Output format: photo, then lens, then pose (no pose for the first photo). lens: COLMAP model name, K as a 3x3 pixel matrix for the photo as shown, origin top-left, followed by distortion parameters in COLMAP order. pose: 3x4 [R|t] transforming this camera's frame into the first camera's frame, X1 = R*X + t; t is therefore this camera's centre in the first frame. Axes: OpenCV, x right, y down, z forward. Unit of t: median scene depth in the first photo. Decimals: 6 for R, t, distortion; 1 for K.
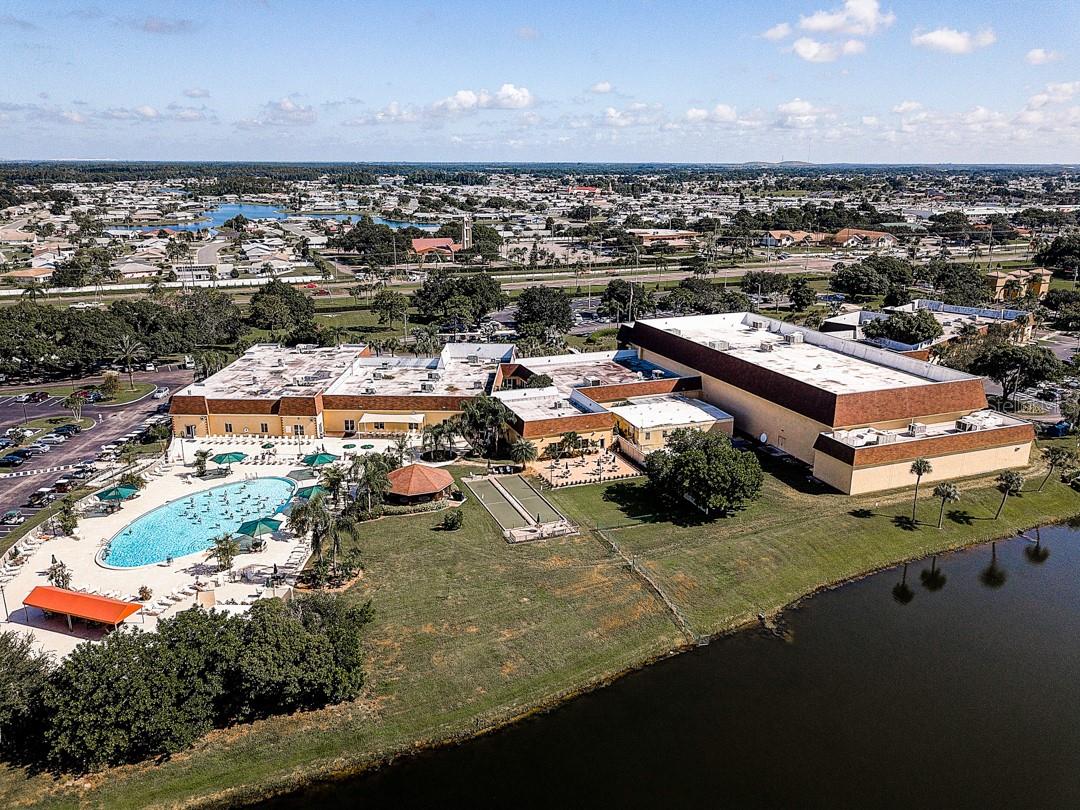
lens RADIAL K [[829.7, 0, 540.0], [0, 829.7, 405.0], [0, 0, 1]] dist [-0.002998, 0.010732]
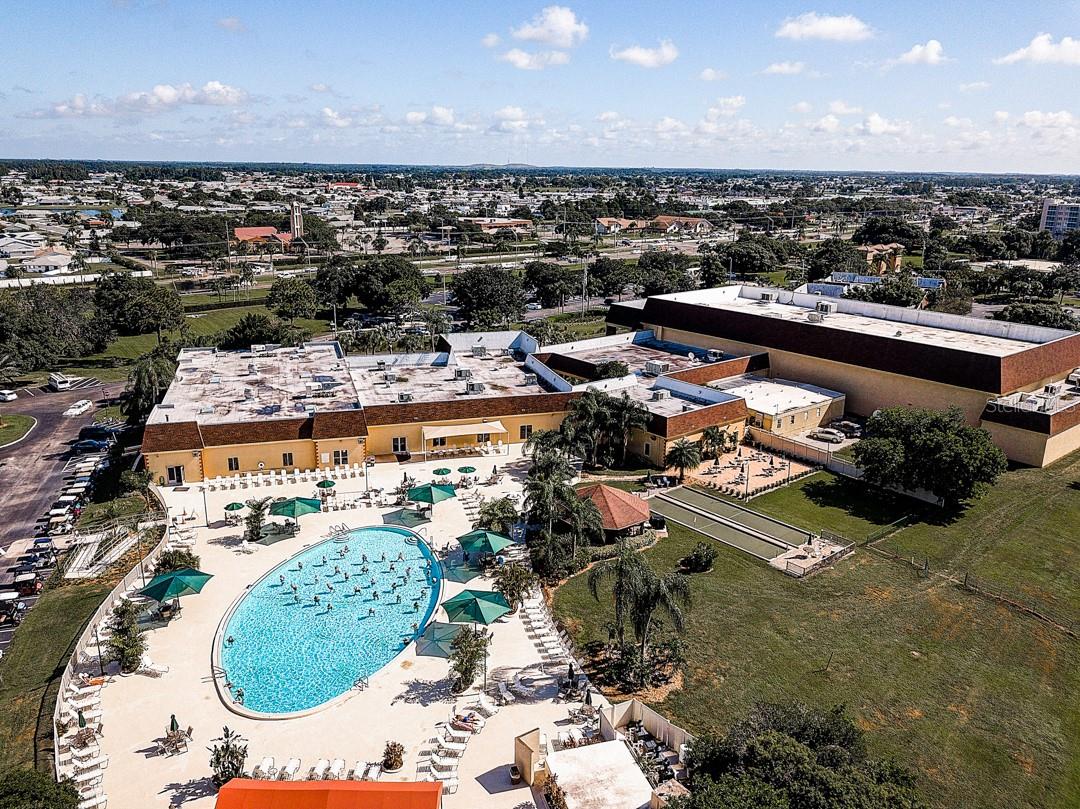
lens RADIAL K [[829.7, 0, 540.0], [0, 829.7, 404.5], [0, 0, 1]] dist [-0.002998, 0.010732]
pose [[0.948959, -0.078136, 0.305567, -0.333828], [0.079134, 0.996822, 0.009140, -0.008055], [-0.305310, 0.015508, 0.952127, 0.259104]]
